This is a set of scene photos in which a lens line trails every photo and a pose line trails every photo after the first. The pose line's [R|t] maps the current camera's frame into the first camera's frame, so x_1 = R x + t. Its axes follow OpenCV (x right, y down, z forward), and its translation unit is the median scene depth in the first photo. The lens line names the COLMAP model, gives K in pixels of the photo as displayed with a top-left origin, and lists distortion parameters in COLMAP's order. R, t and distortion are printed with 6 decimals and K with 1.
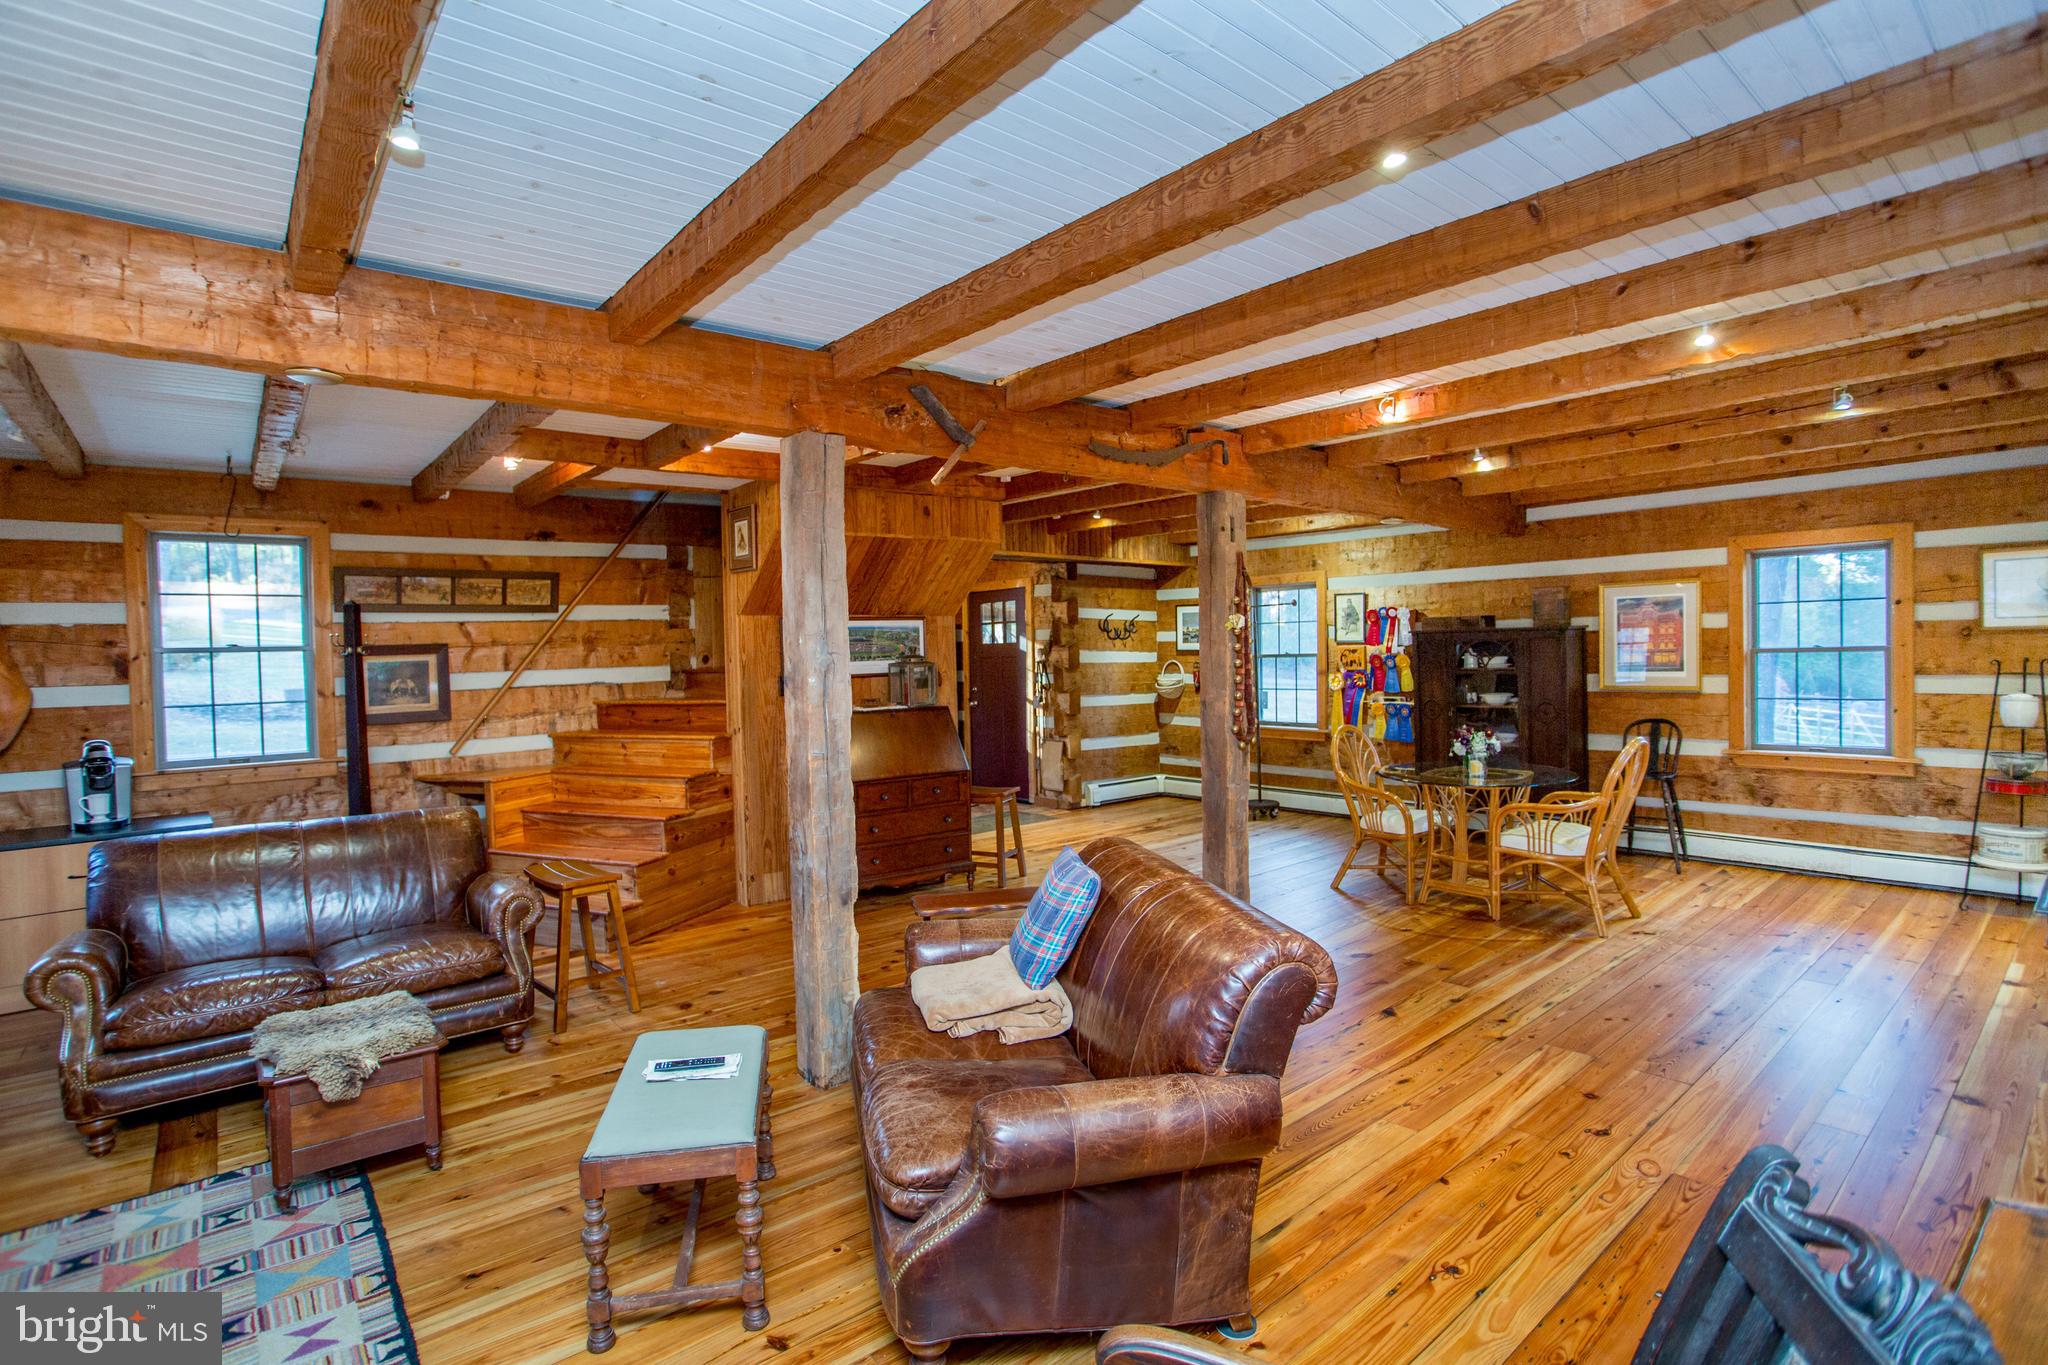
lens RADIAL K [[1000.1, 0, 1022.8], [0, 1000.1, 671.4], [0, 0, 1]] dist [-0.071472, 0.027655]
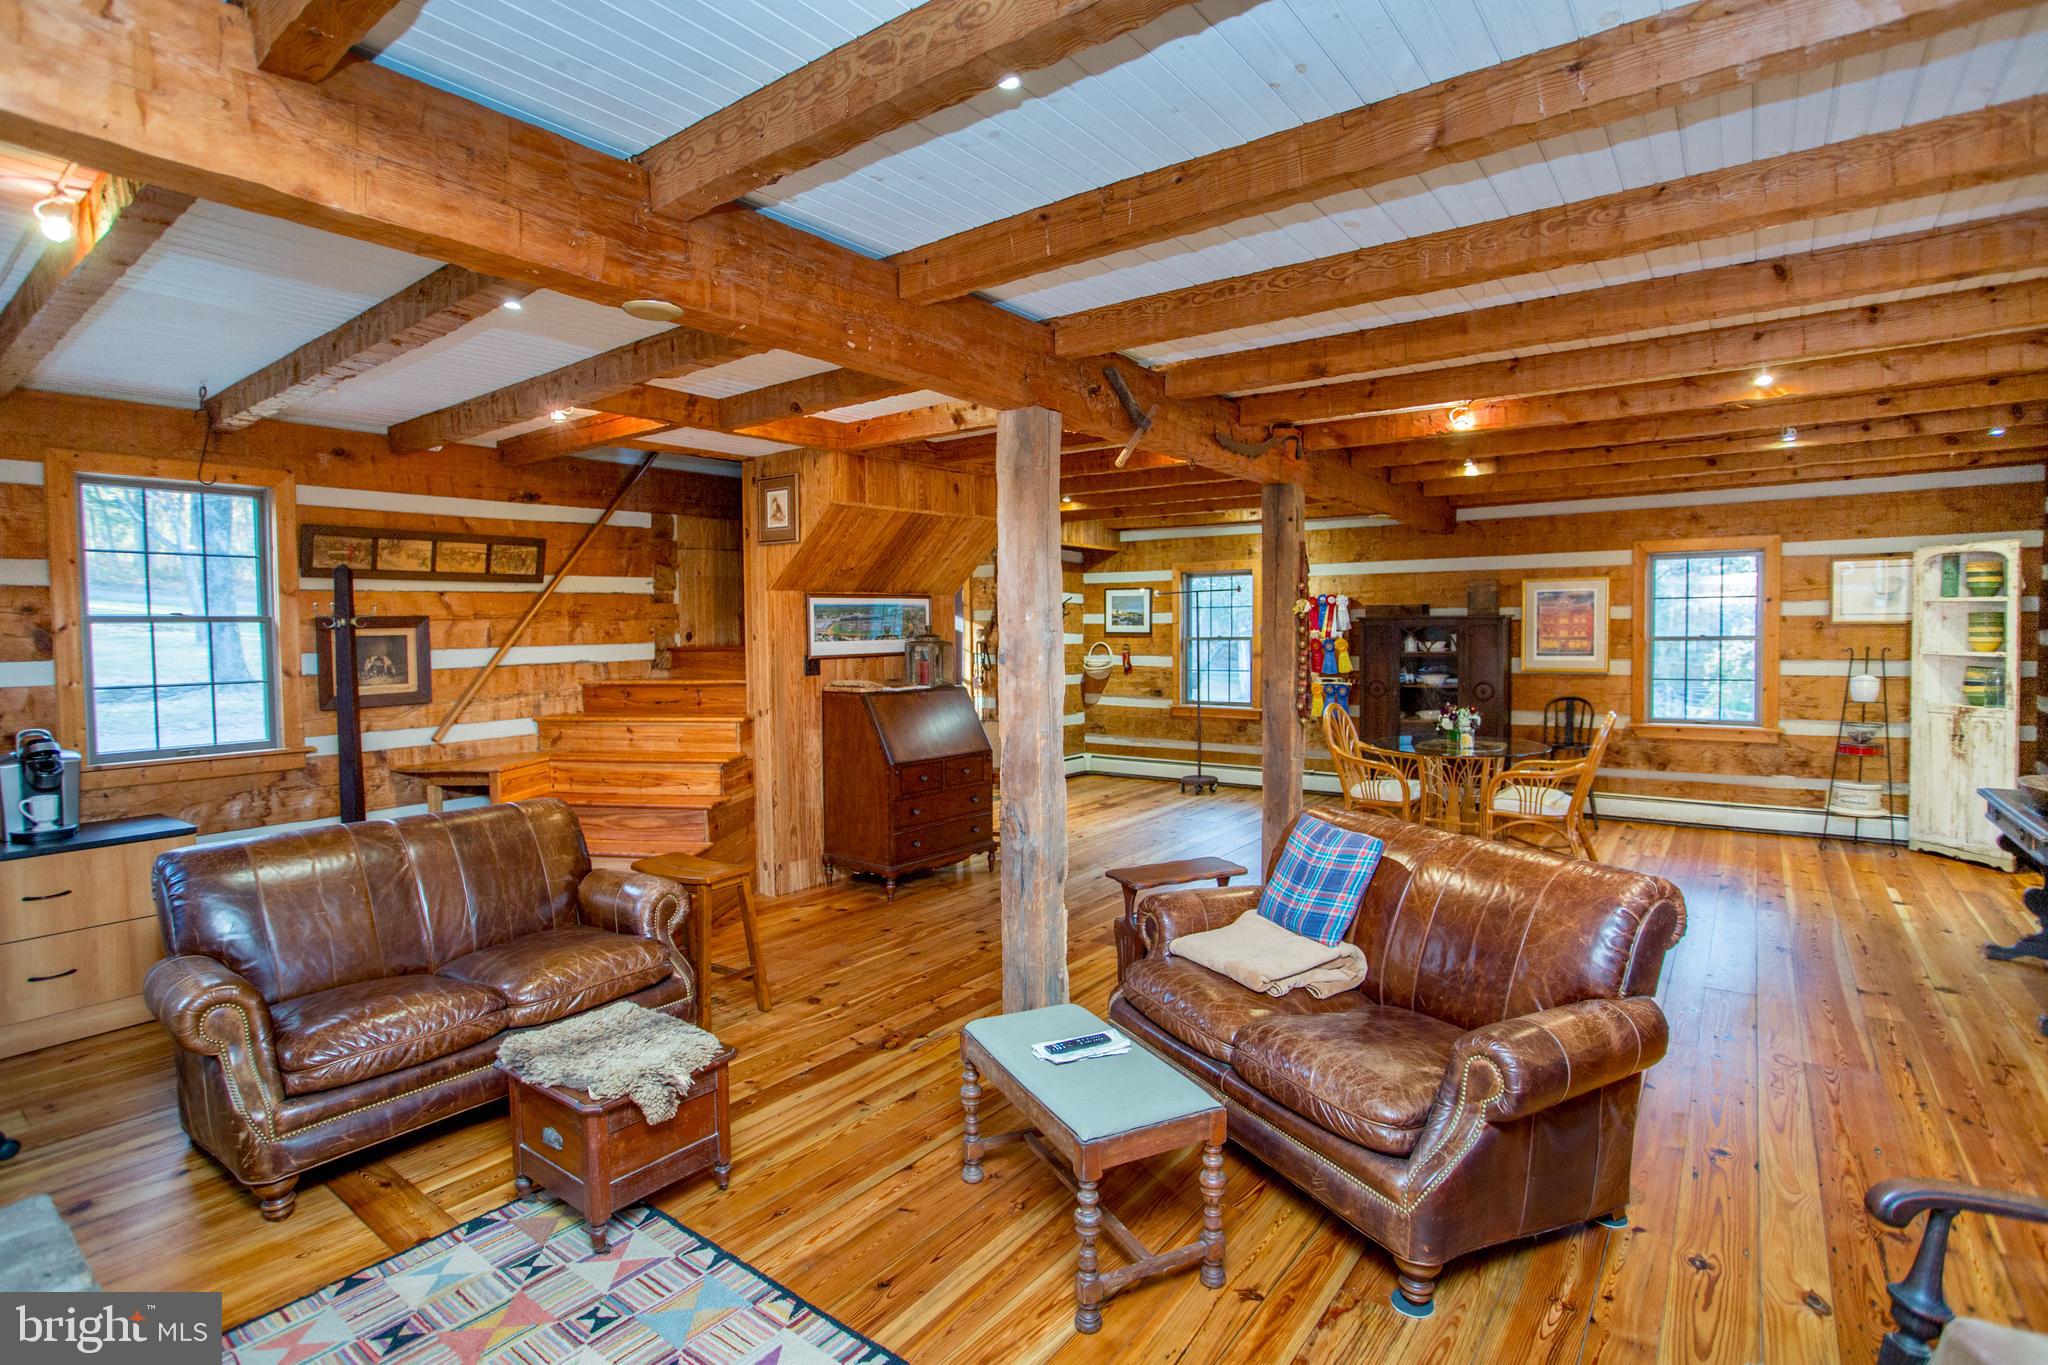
lens RADIAL K [[1000.1, 0, 1027.6], [0, 1000.1, 672.5], [0, 0, 1]] dist [-0.071472, 0.027655]
pose [[0.973363, 0.002163, 0.229259, -0.261630], [-0.006475, 0.999816, 0.018060, 0.003057], [-0.229178, -0.019063, 0.973198, 0.019016]]
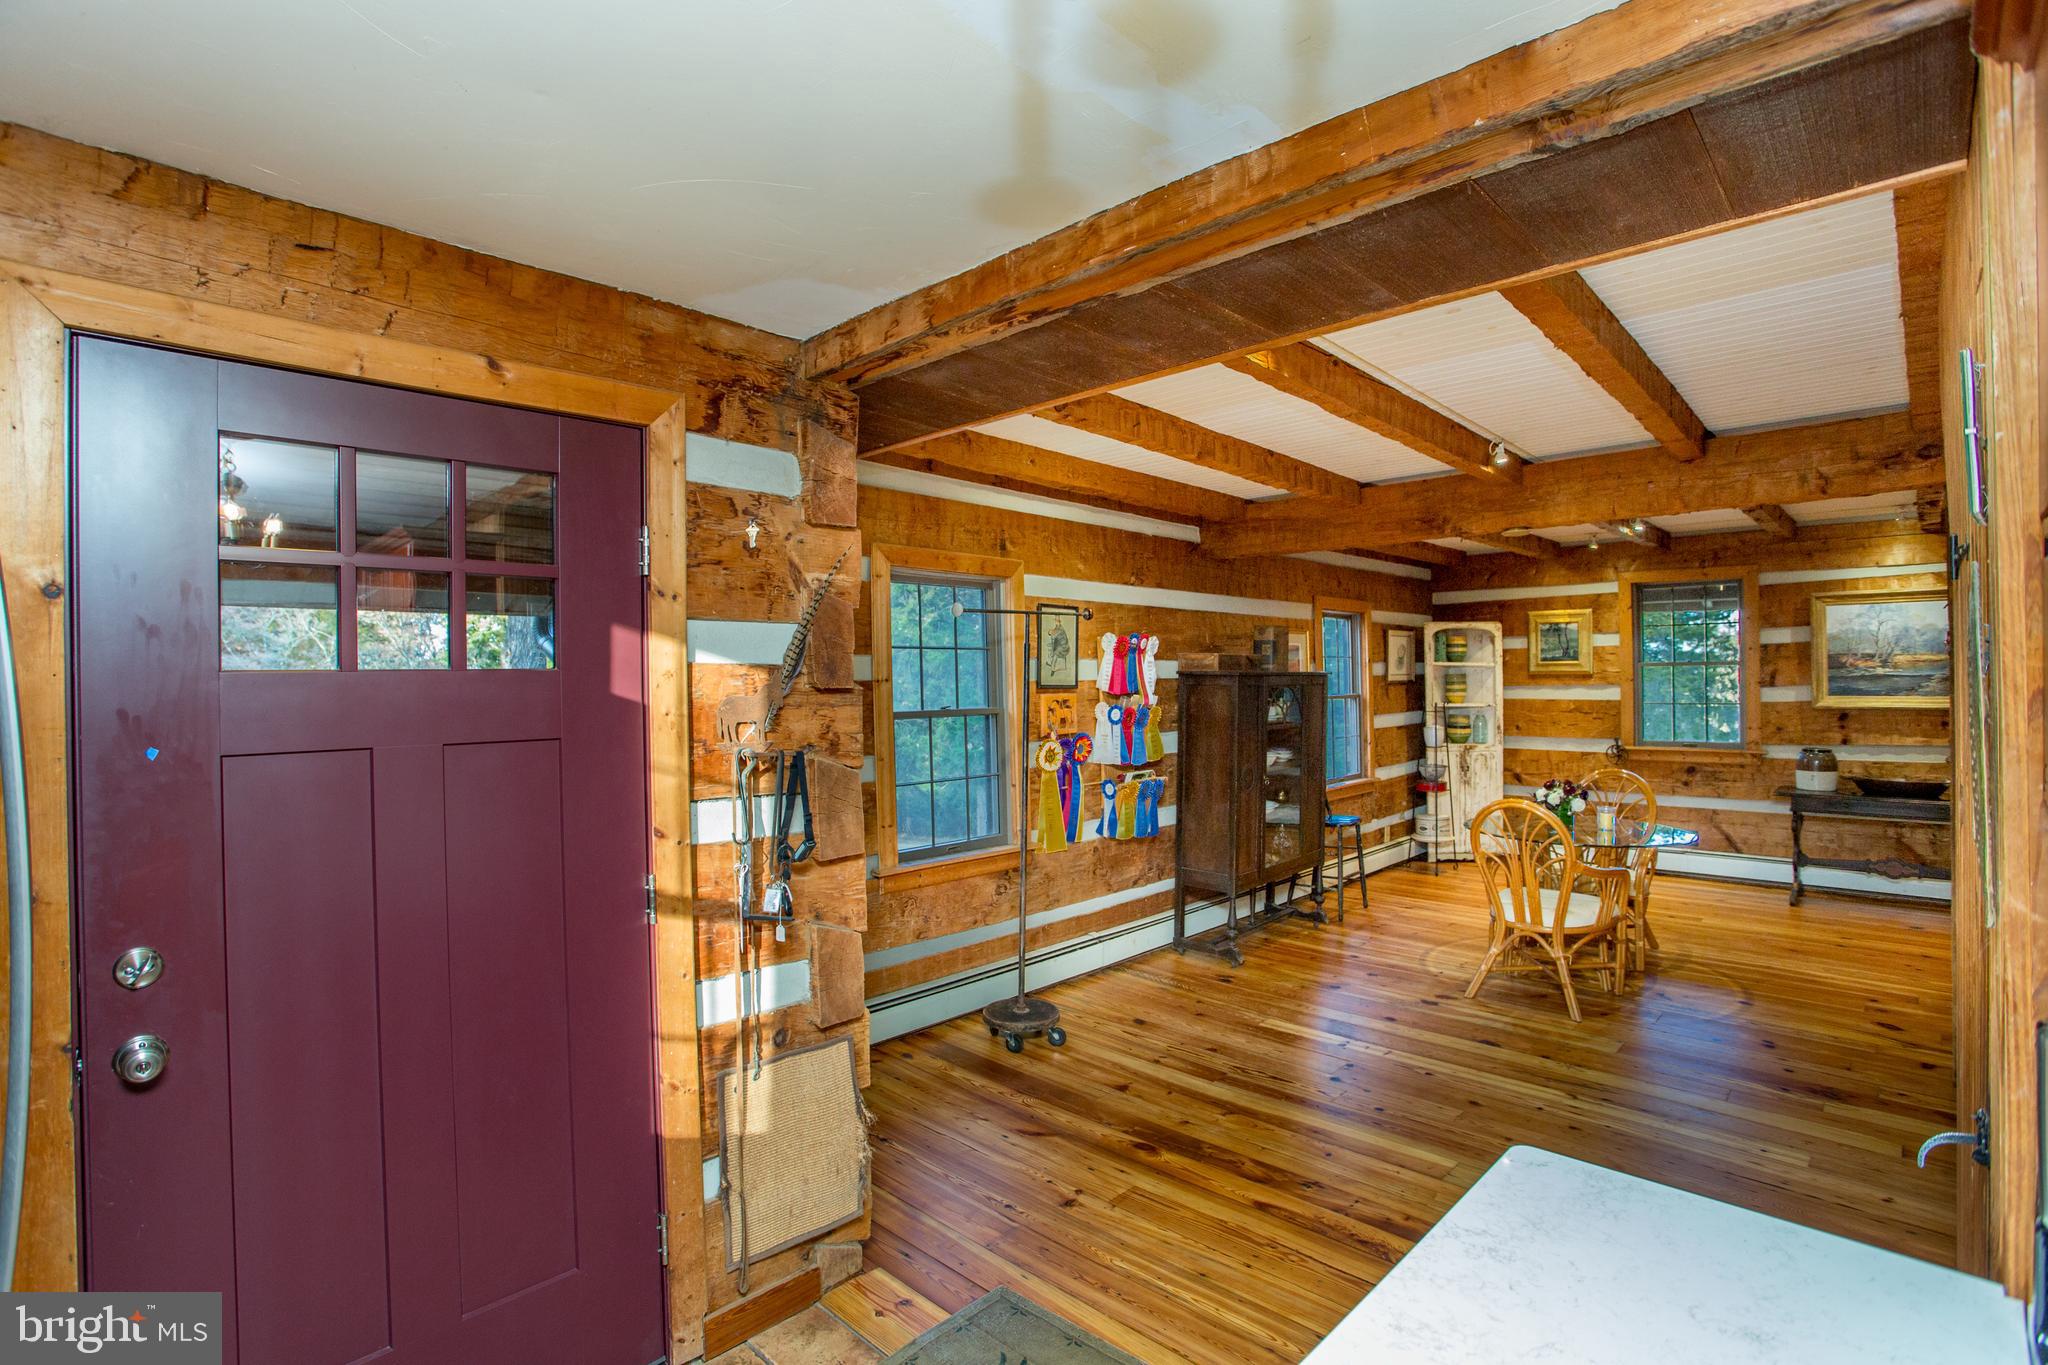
lens RADIAL K [[1000.1, 0, 1017.8], [0, 1000.1, 674.5], [0, 0, 1]] dist [-0.071472, 0.027655]
pose [[-0.110084, 0.025123, 0.993605, -0.364975], [0.031421, 0.999269, -0.021785, -0.034129], [-0.993426, 0.028822, -0.110793, 1.512628]]
